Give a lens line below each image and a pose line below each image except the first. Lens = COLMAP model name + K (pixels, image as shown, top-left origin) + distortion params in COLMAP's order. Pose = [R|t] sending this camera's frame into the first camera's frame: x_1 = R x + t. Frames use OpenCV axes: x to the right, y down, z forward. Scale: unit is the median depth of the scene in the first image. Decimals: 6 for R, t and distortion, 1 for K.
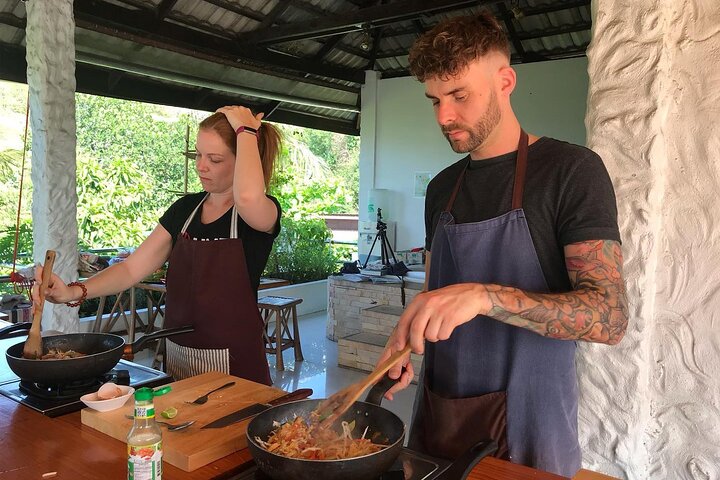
lens RADIAL K [[592.5, 0, 350.7], [0, 592.5, 238.5], [0, 0, 1]] dist [0.024150, -0.018603]
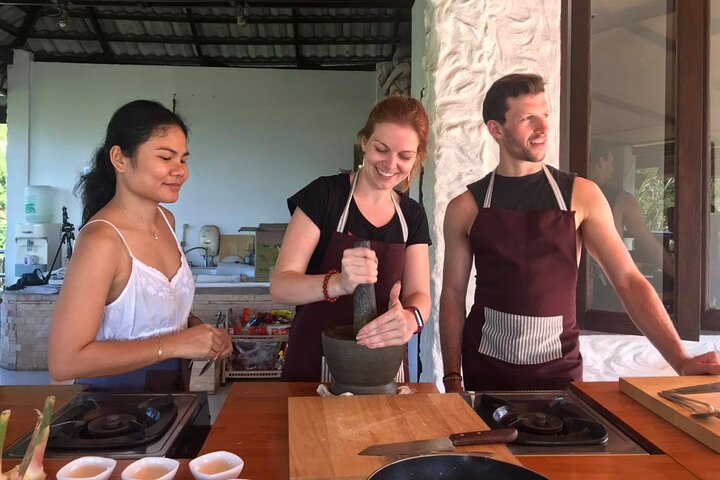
lens RADIAL K [[592.5, 0, 351.0], [0, 592.5, 195.6], [0, 0, 1]] dist [0.024150, -0.018603]
pose [[0.777549, -0.004826, 0.628804, -0.535596], [0.051413, 0.997111, -0.055922, 0.007085], [-0.626718, 0.075811, 0.775550, 0.163010]]
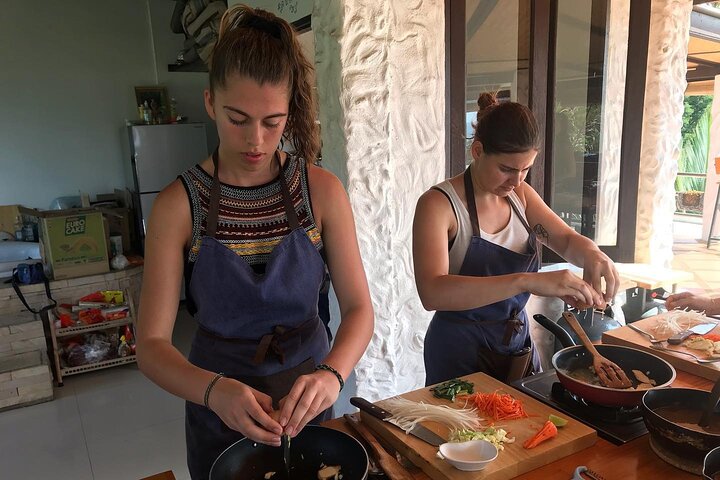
lens RADIAL K [[592.5, 0, 361.0], [0, 592.5, 263.8], [0, 0, 1]] dist [0.024150, -0.018603]
pose [[0.414576, -0.243942, 0.876709, -0.732146], [0.116321, 0.969704, 0.214812, -0.133282], [-0.902550, 0.012924, 0.430392, 0.473516]]
